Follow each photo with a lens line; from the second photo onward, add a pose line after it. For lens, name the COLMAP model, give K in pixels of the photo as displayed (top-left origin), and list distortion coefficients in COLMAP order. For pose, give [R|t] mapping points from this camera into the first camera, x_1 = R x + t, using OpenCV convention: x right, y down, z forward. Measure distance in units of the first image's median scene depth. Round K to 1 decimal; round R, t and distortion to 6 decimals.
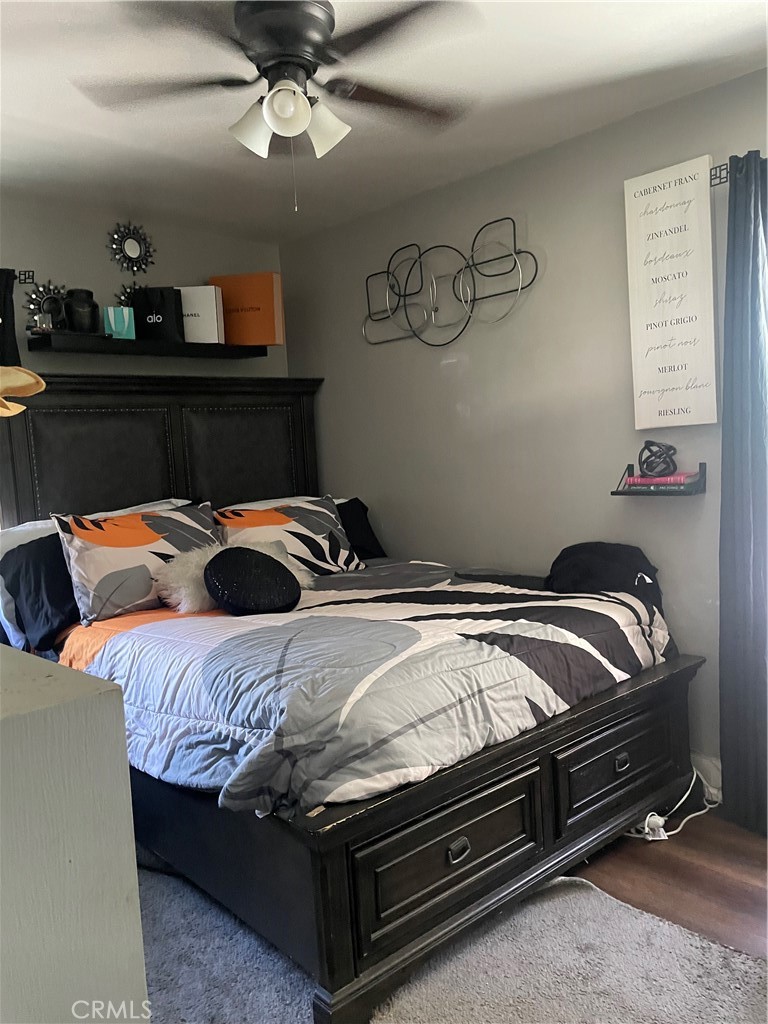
lens RADIAL K [[769.0, 0, 396.1], [0, 769.0, 515.0], [0, 0, 1]] dist [0.093900, -0.135821]
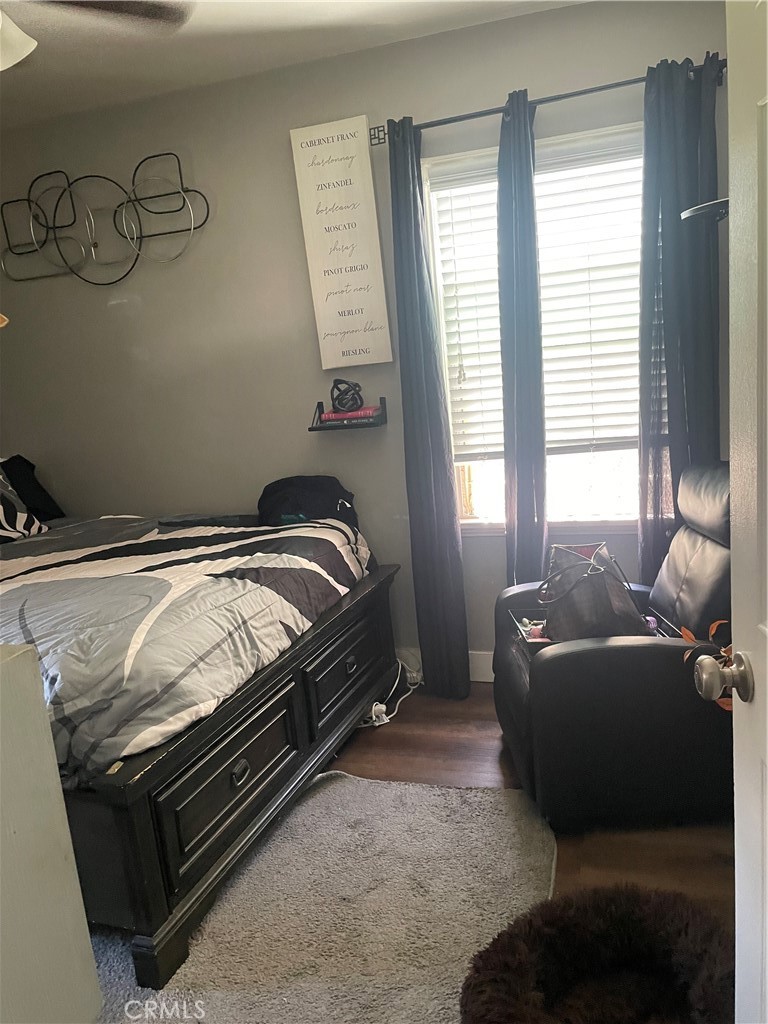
lens RADIAL K [[769.0, 0, 396.1], [0, 769.0, 515.0], [0, 0, 1]] dist [0.093900, -0.135821]
pose [[0.876643, -0.117755, 0.466509, -0.153764], [0.086324, 0.992349, 0.088270, 0.006902], [-0.473334, -0.037110, 0.880101, -0.013795]]
